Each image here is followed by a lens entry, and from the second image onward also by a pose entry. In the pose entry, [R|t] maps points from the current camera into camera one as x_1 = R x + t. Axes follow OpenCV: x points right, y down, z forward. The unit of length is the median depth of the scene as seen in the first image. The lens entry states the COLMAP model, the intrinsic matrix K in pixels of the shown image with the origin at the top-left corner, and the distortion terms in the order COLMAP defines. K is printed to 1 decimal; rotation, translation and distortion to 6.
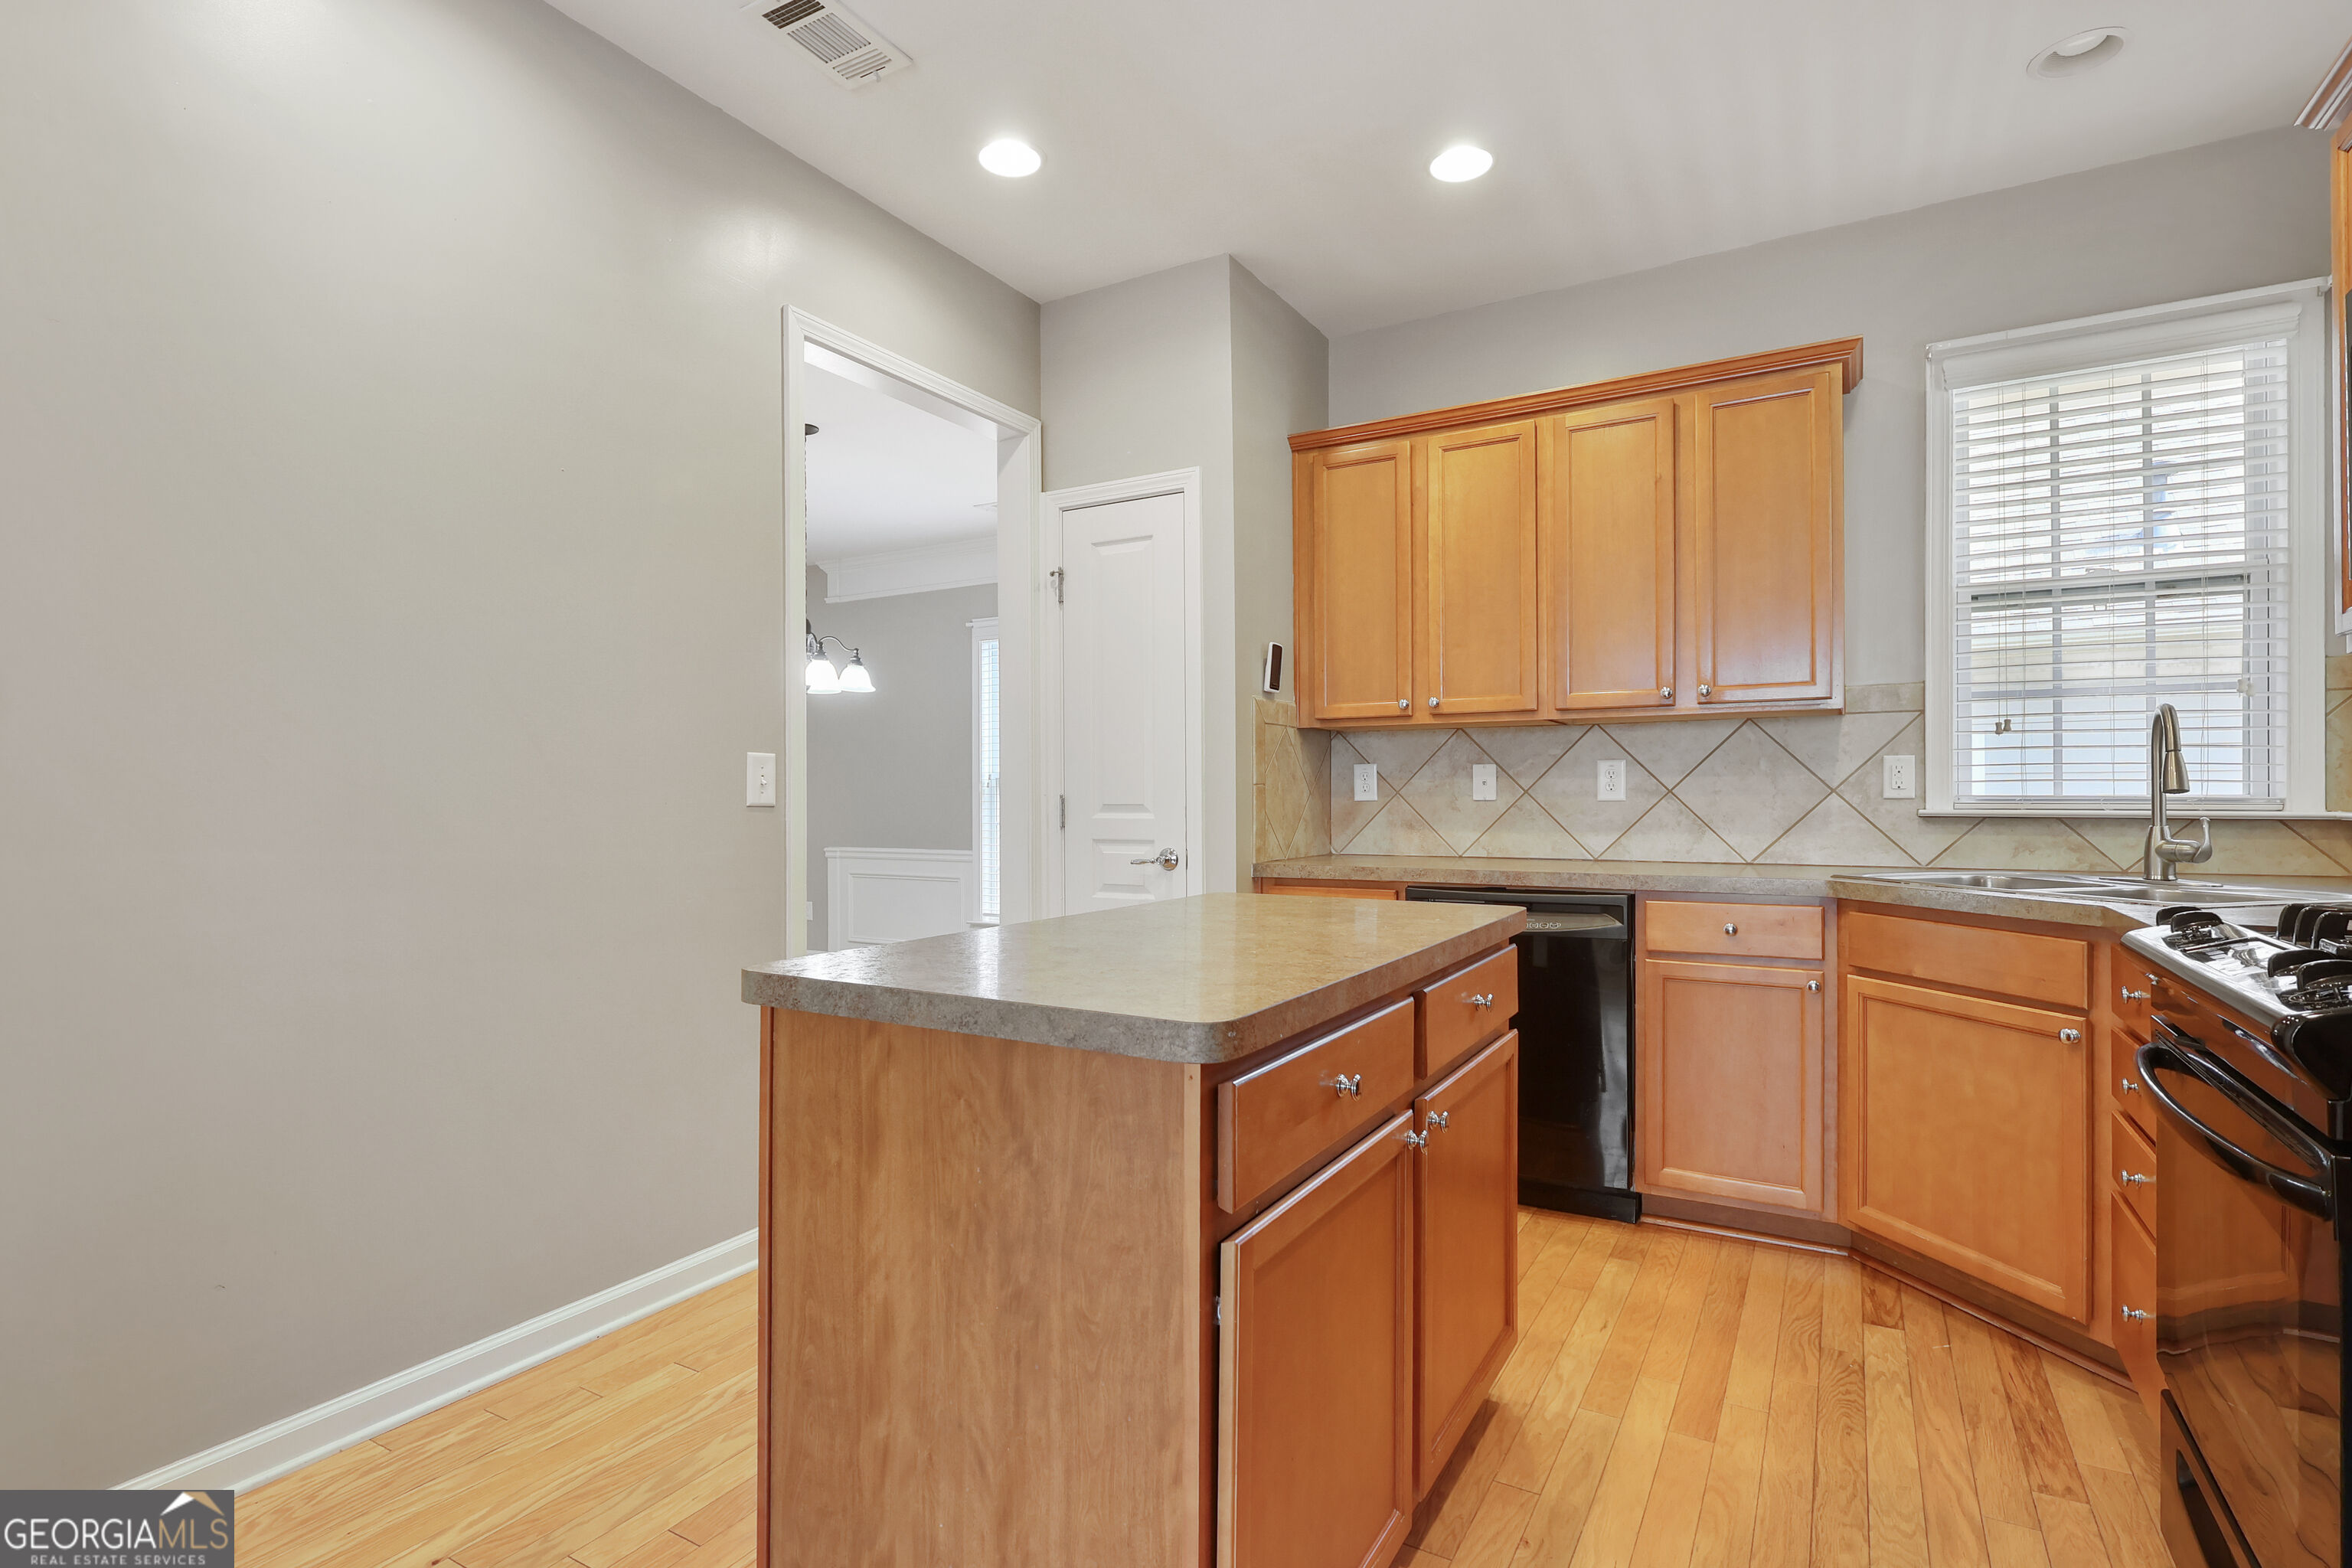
lens RADIAL K [[1144.3, 0, 1180.4], [0, 1144.3, 791.9], [0, 0, 1]] dist [0.000955, 0.001357]
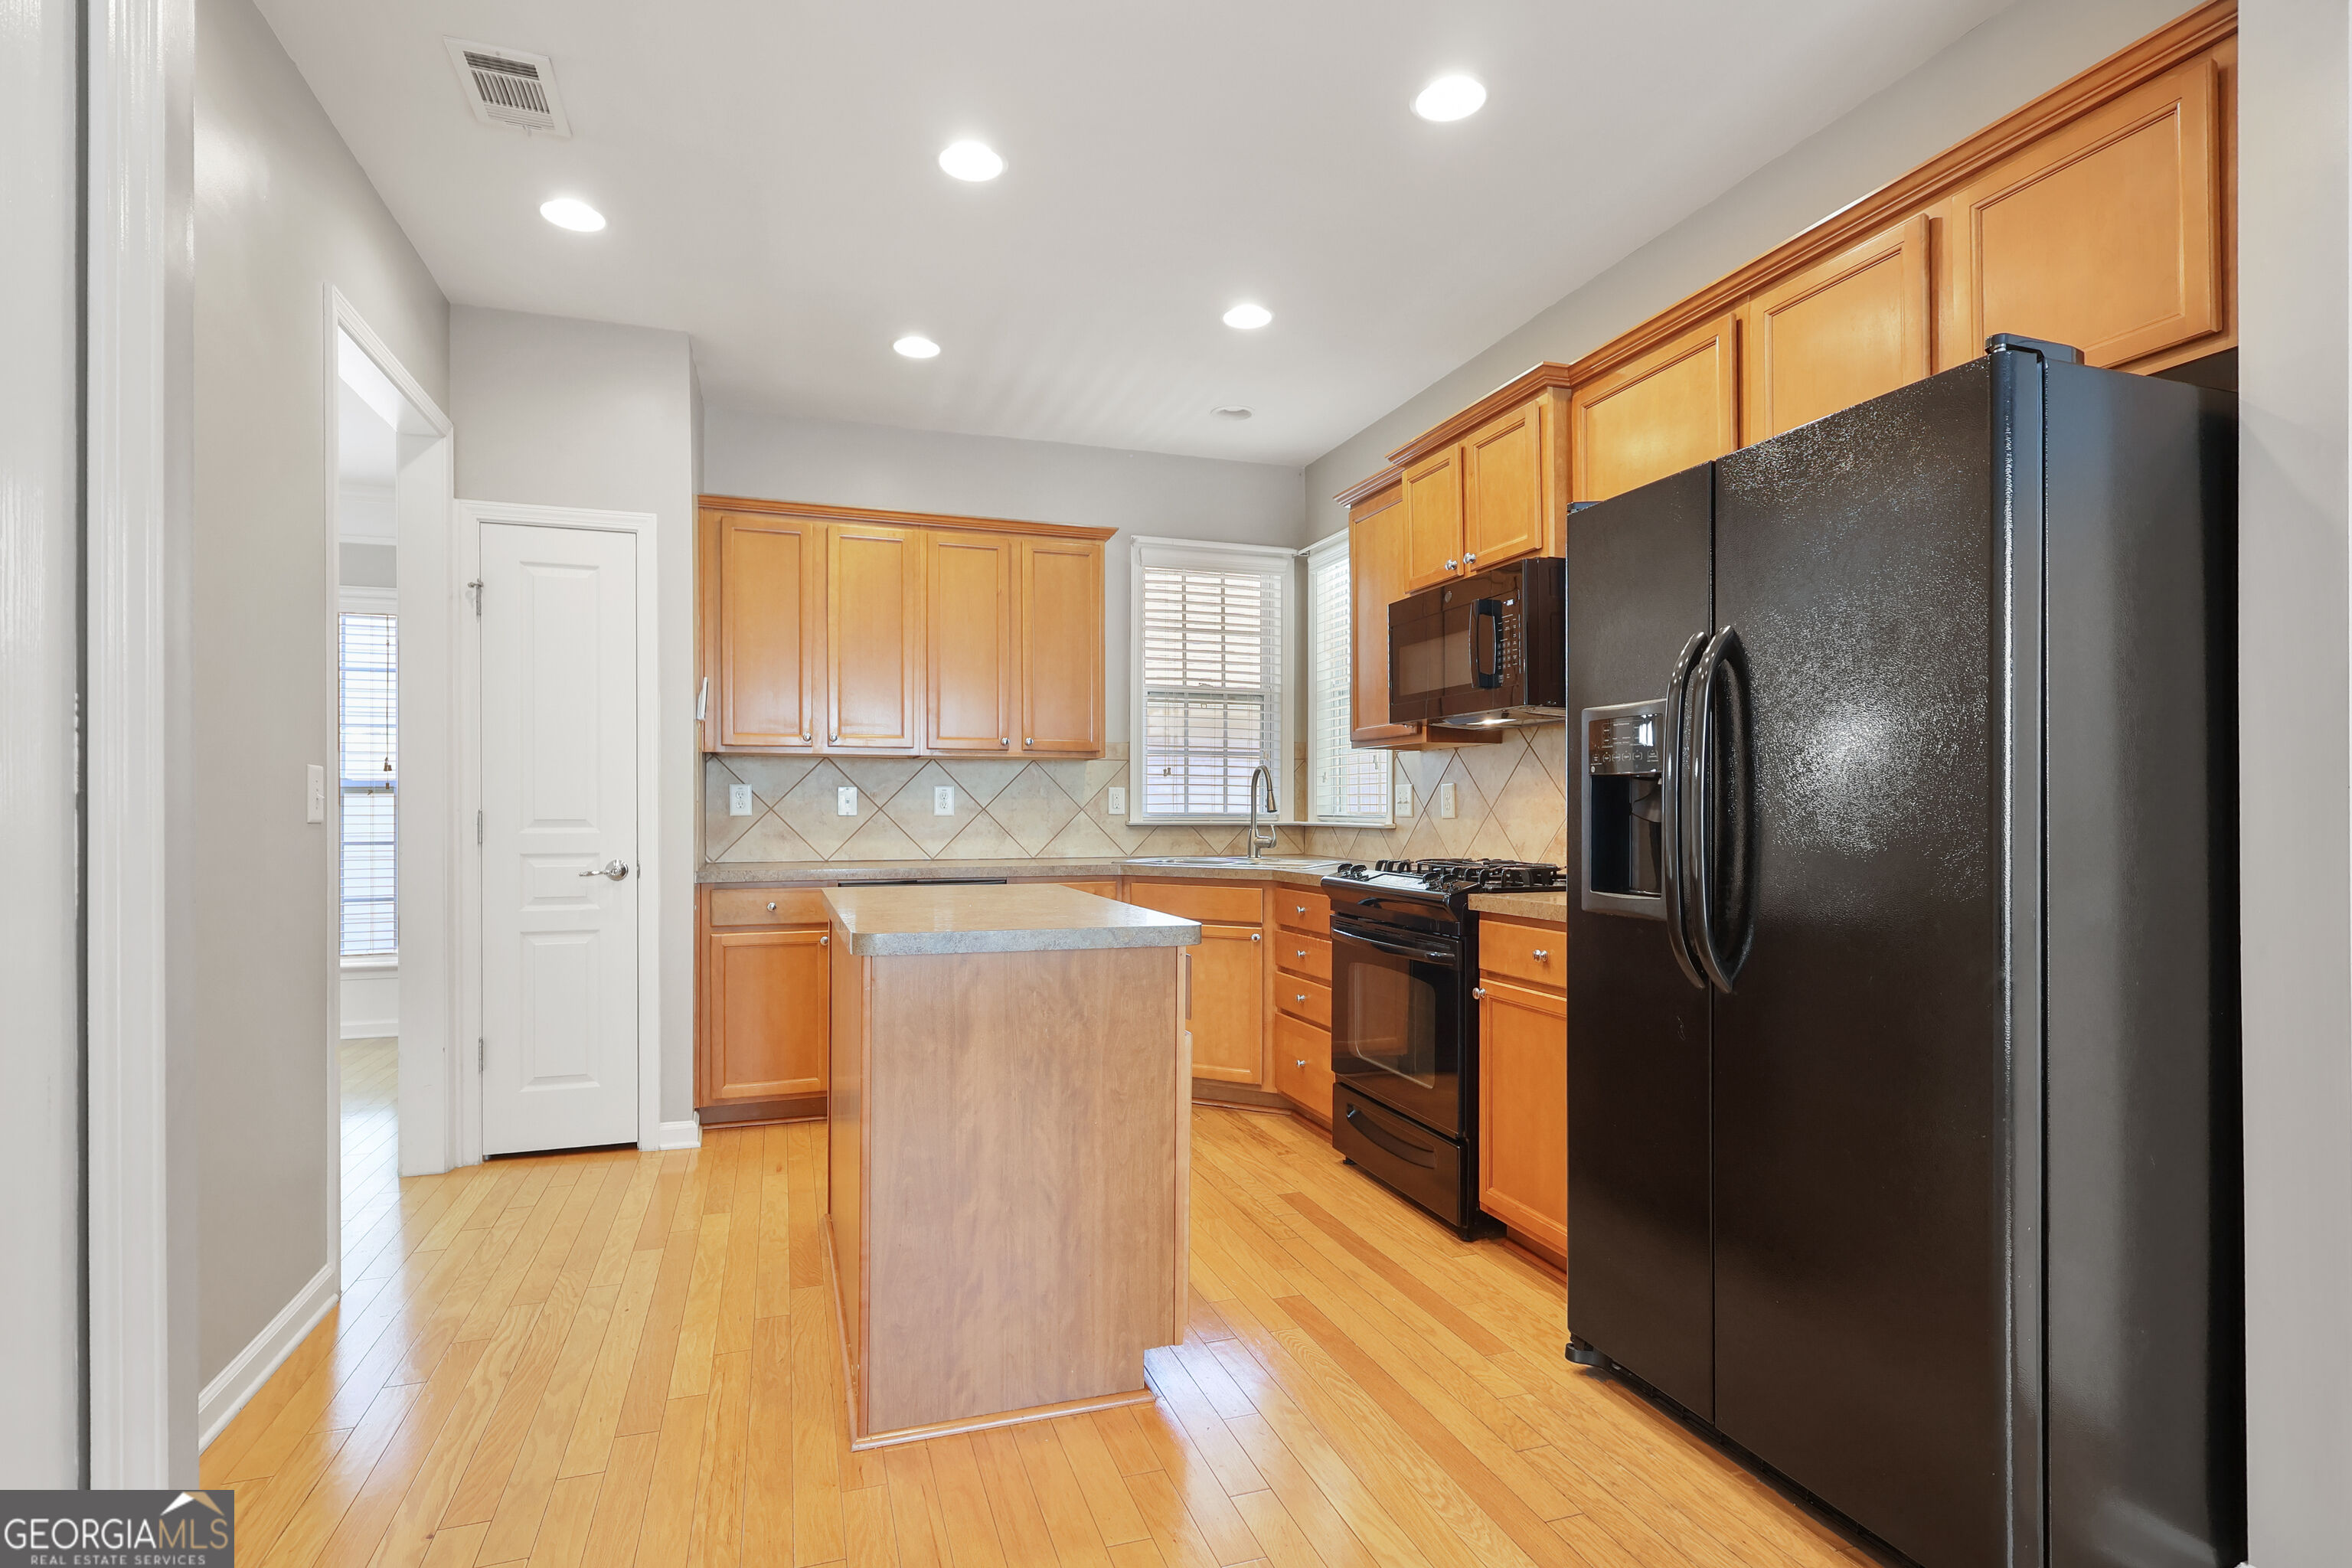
lens RADIAL K [[1144.3, 0, 1166.7], [0, 1144.3, 798.3], [0, 0, 1]] dist [0.000955, 0.001357]
pose [[0.659903, 0.010880, 0.751272, -0.554733], [-0.006985, 0.999941, -0.008346, -0.004184], [-0.751318, 0.000260, 0.659940, -0.116988]]
